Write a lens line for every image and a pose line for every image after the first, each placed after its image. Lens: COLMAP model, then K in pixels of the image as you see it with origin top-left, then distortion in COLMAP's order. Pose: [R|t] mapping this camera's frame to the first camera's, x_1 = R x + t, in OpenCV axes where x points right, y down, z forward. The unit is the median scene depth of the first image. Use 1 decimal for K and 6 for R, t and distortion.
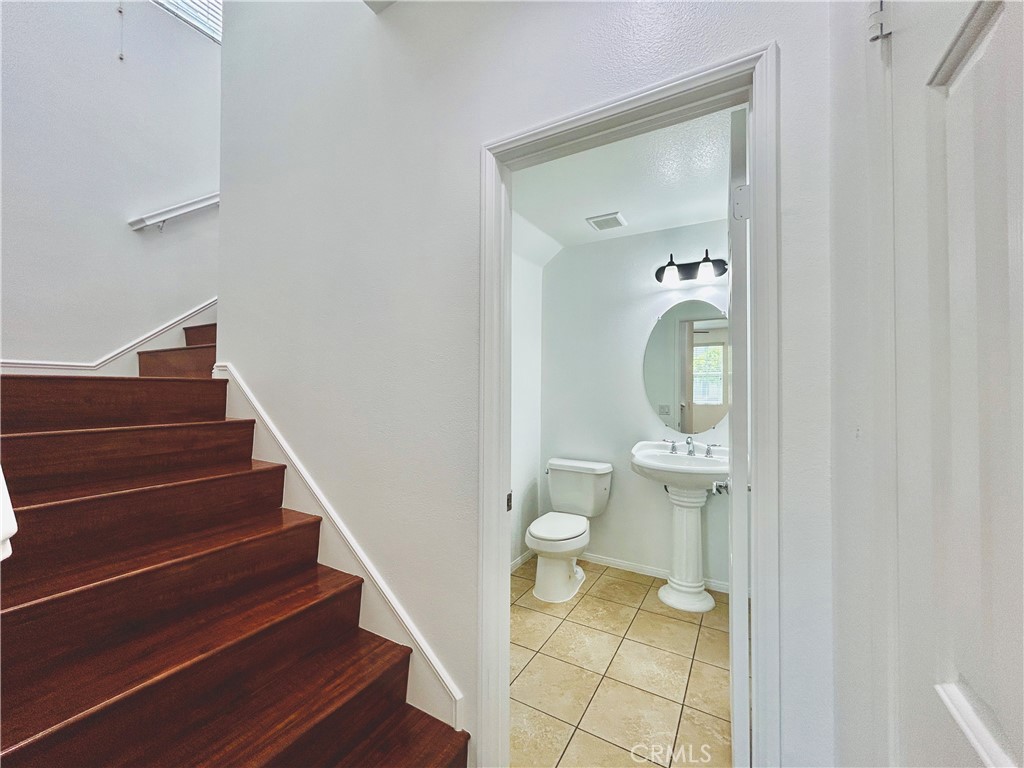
lens RADIAL K [[413.6, 0, 511.3], [0, 413.6, 381.2], [0, 0, 1]] dist [0.000215, 0.000224]
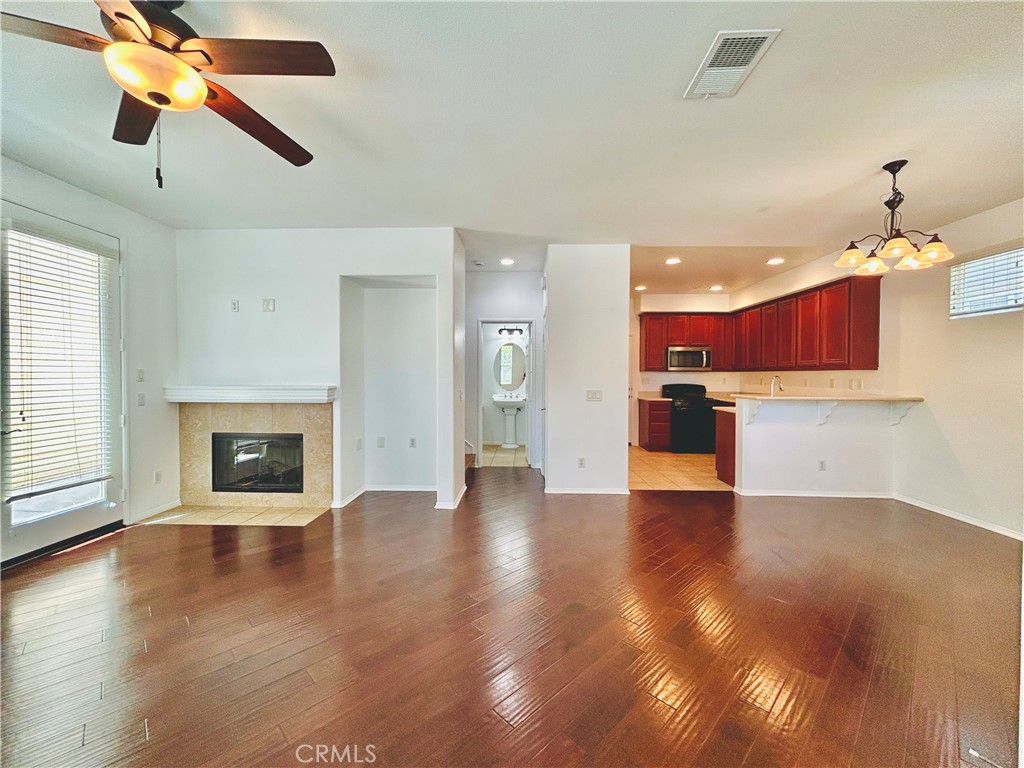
lens RADIAL K [[413.6, 0, 511.3], [0, 413.6, 381.2], [0, 0, 1]] dist [0.000215, 0.000224]
pose [[0.881009, -0.009492, 0.473003, -0.872262], [-0.008363, 0.999330, 0.035630, -0.036454], [-0.473025, -0.035346, 0.880340, -1.437448]]
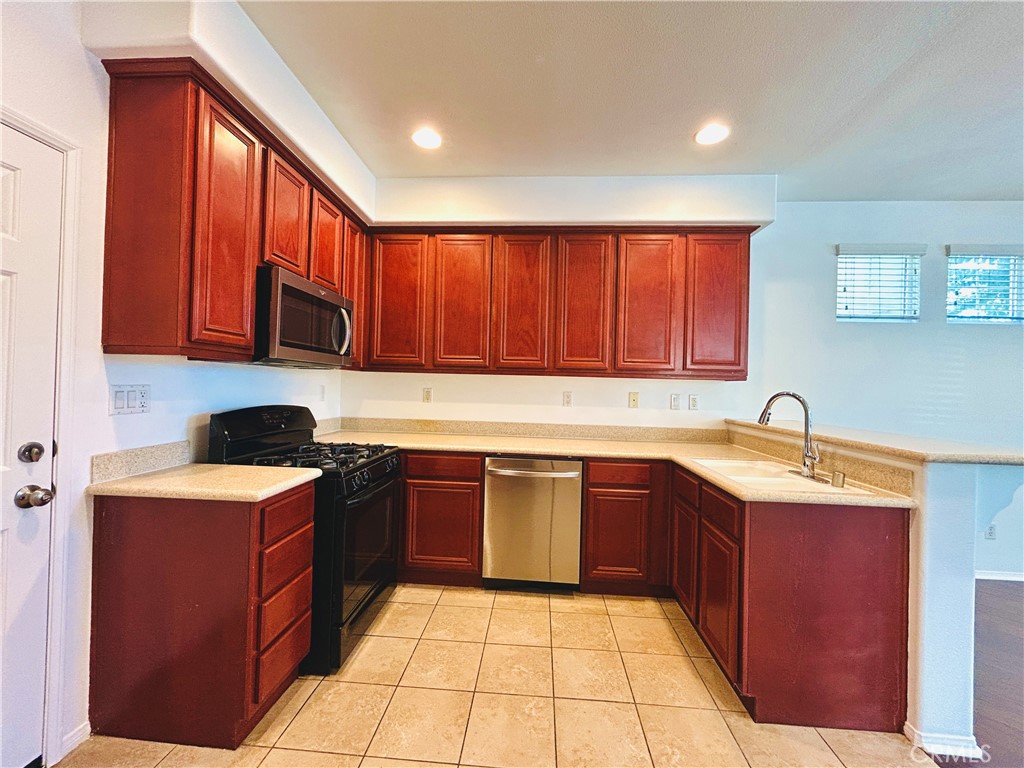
lens RADIAL K [[413.6, 0, 511.3], [0, 413.6, 381.2], [0, 0, 1]] dist [0.000215, 0.000224]
pose [[-0.439840, -0.010999, 0.898009, 0.476683], [-0.049247, 0.998716, -0.011888, 0.008433], [-0.896725, -0.049453, -0.439817, 0.359356]]
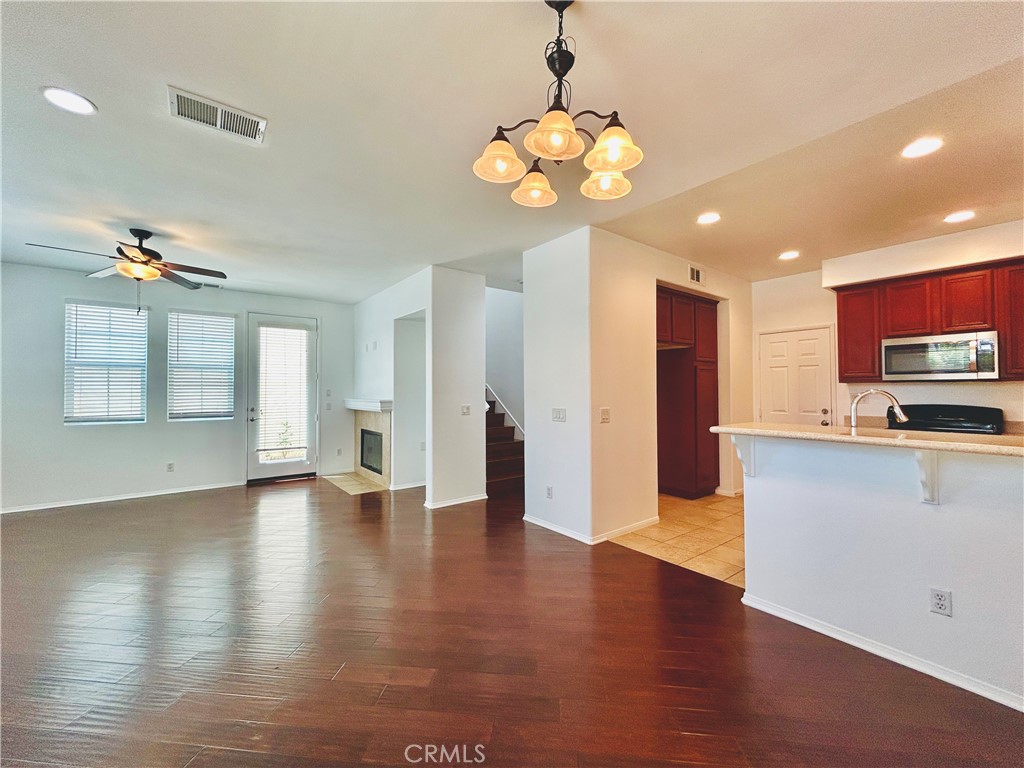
lens RADIAL K [[411.5, 0, 512.0], [0, 411.5, 384.0], [0, 0, 1]] dist [0.000888, 0.000102]
pose [[0.926969, -0.016471, -0.374776, 0.557816], [0.016996, 0.999854, -0.001905, -0.026161], [0.374753, -0.004604, 0.927113, -1.489147]]
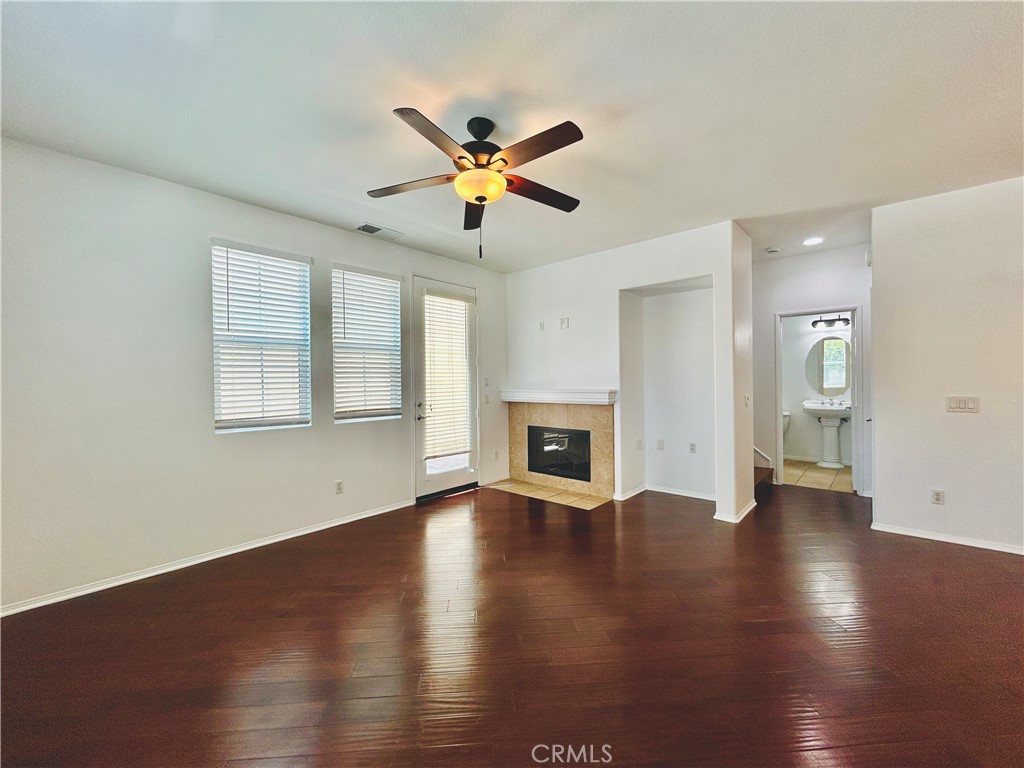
lens RADIAL K [[413.6, 0, 511.3], [0, 413.6, 381.2], [0, 0, 1]] dist [0.000215, 0.000224]
pose [[0.979039, -0.016198, -0.203029, -0.799556], [0.020989, 0.999549, 0.021470, -0.039297], [0.202589, -0.025281, 0.978937, -1.527936]]
